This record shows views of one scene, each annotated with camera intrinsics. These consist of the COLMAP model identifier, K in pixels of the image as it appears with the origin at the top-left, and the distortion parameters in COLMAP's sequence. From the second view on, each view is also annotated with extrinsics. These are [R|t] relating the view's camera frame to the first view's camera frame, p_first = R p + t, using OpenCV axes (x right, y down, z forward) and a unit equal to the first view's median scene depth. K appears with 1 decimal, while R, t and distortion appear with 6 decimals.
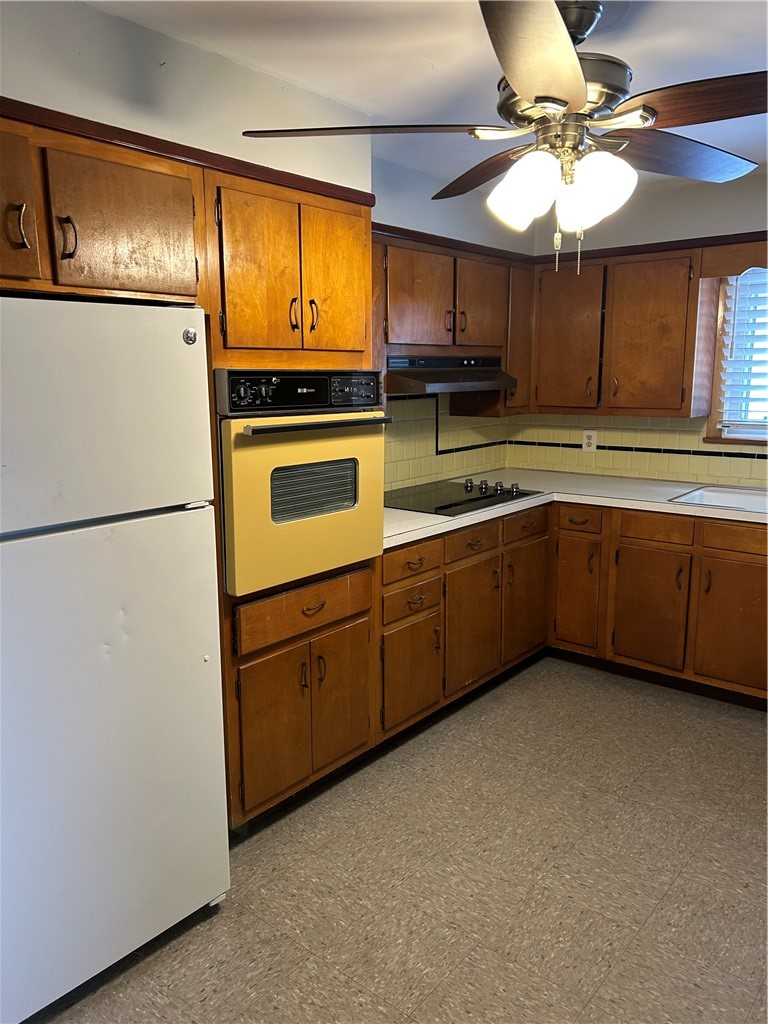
lens RADIAL K [[763.2, 0, 377.0], [0, 763.2, 511.4], [0, 0, 1]] dist [0.041822, -0.049178]
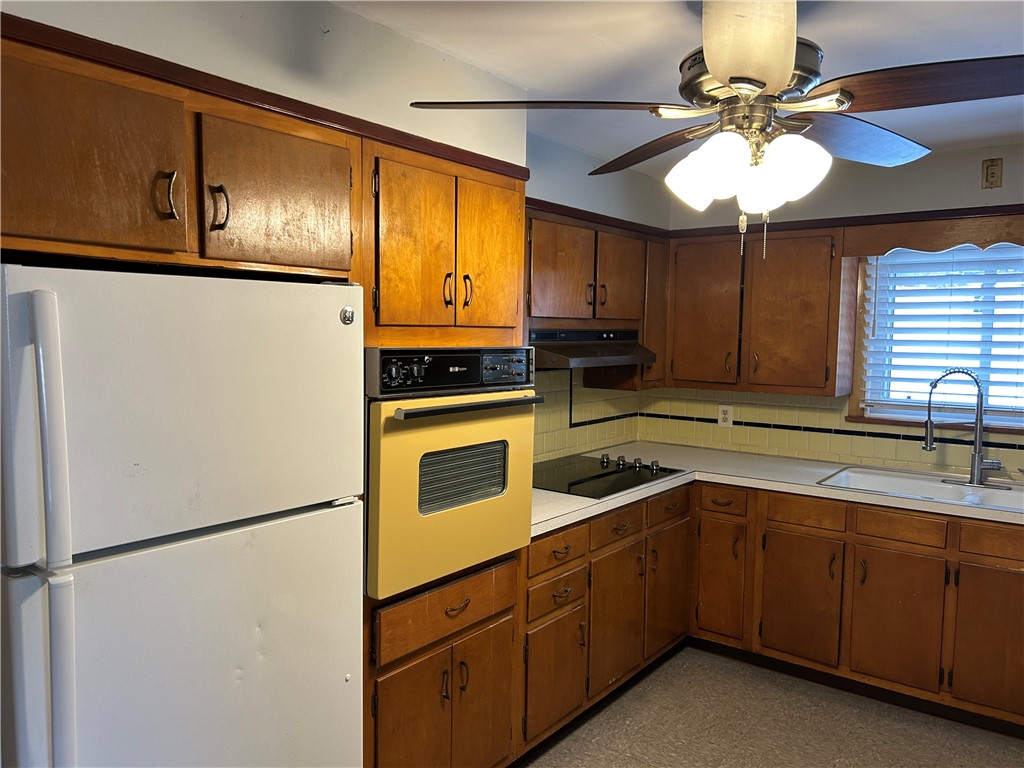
lens RADIAL K [[763.2, 0, 503.8], [0, 763.2, 390.7], [0, 0, 1]] dist [0.041822, -0.049178]
pose [[0.999267, 0.017815, 0.033870, -0.048400], [-0.014280, 0.994692, -0.101903, -0.027691], [-0.035506, 0.101344, 0.994218, 0.055156]]
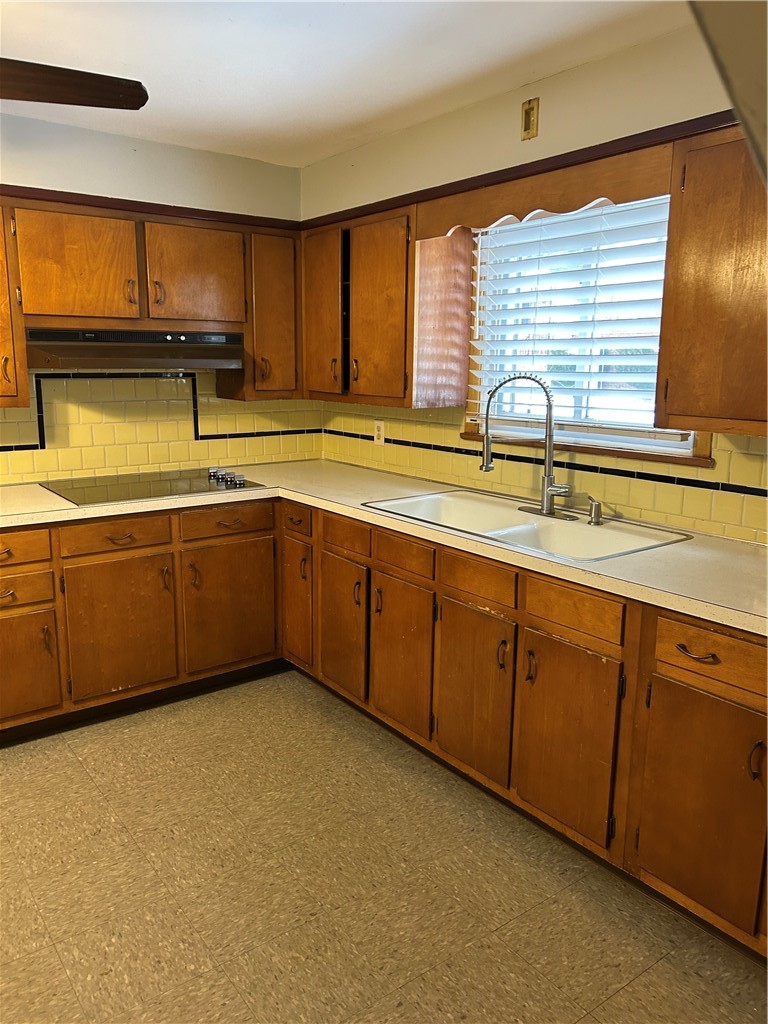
lens RADIAL K [[763.2, 0, 369.4], [0, 763.2, 508.4], [0, 0, 1]] dist [0.041822, -0.049178]
pose [[0.971937, 0.061897, -0.226950, 0.623588], [-0.059888, 0.998081, 0.015734, -0.023854], [0.227488, -0.001701, 0.973779, 0.185798]]
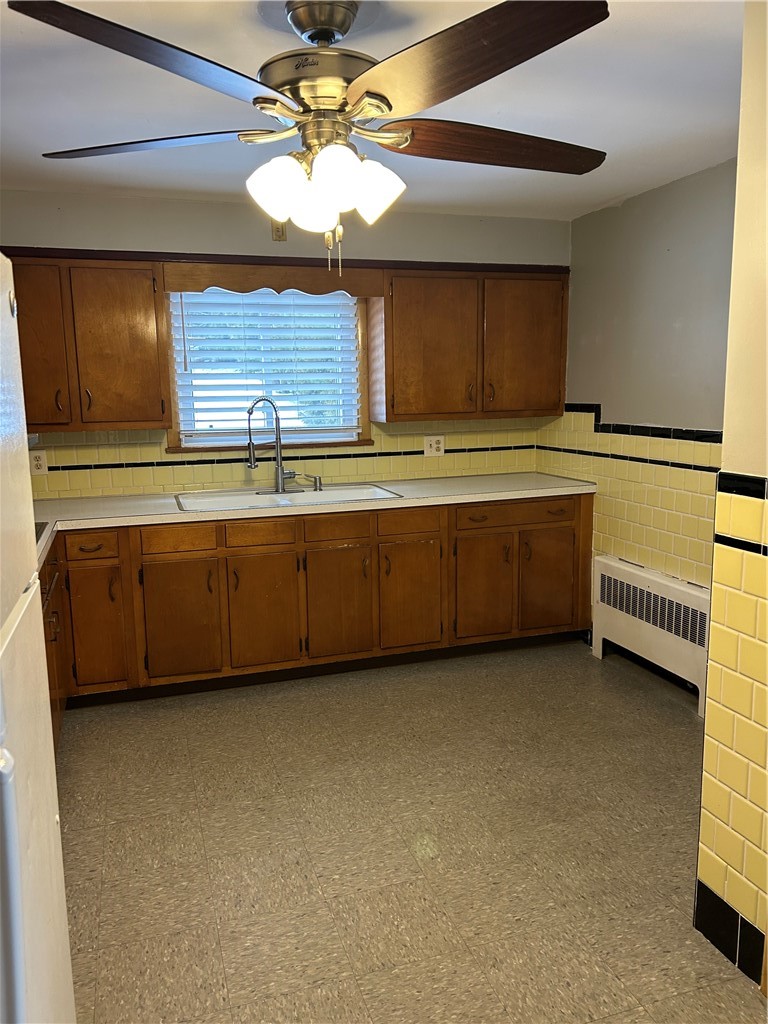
lens RADIAL K [[763.2, 0, 375.6], [0, 763.2, 521.2], [0, 0, 1]] dist [0.041822, -0.049178]
pose [[0.537916, -0.146371, 0.830194, -0.345300], [0.160900, 0.984533, 0.069328, -0.031334], [-0.827501, 0.096285, 0.553147, 0.250992]]
